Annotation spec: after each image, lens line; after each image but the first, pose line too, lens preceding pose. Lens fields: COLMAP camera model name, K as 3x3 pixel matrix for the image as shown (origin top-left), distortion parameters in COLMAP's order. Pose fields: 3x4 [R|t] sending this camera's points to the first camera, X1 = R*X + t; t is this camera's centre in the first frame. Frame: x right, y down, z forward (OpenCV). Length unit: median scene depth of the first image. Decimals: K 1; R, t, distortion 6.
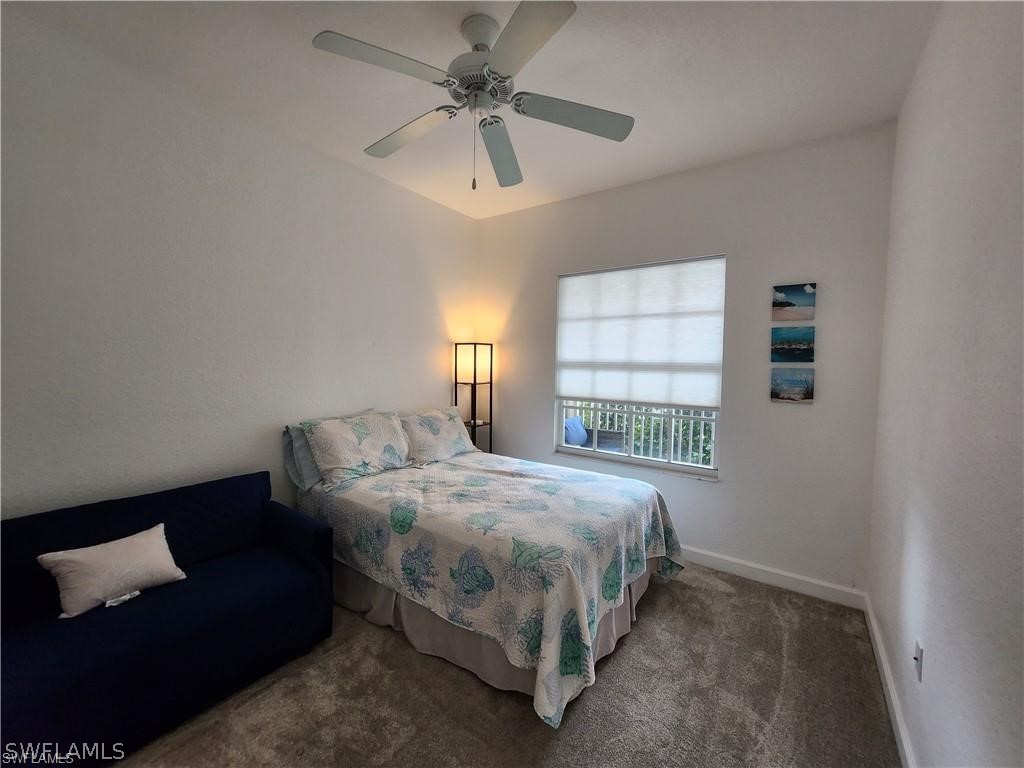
lens RADIAL K [[406.4, 0, 511.2], [0, 406.4, 380.4], [0, 0, 1]] dist [-0.000150, 0.000352]
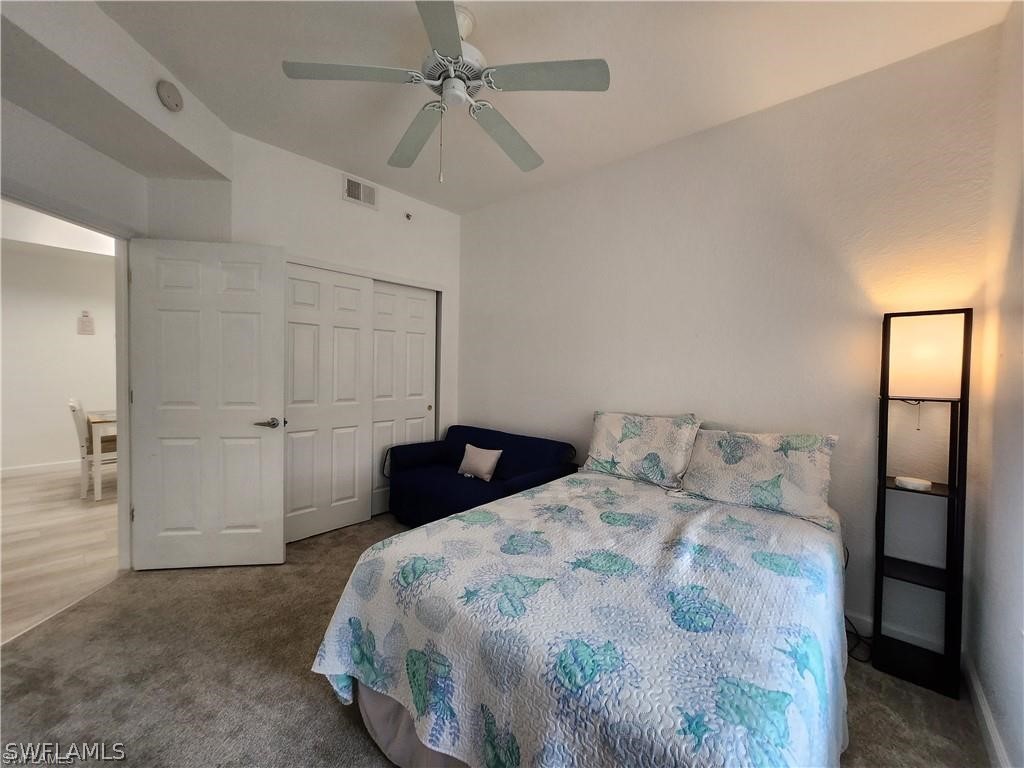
lens RADIAL K [[402.0, 0, 511.3], [0, 402.0, 379.6], [0, 0, 1]] dist [-0.000691, -0.000098]
pose [[-0.103381, 0.011757, -0.994572, 0.657534], [-0.063599, 0.997806, 0.018406, 0.009699], [0.992606, 0.065157, -0.102407, 0.915740]]
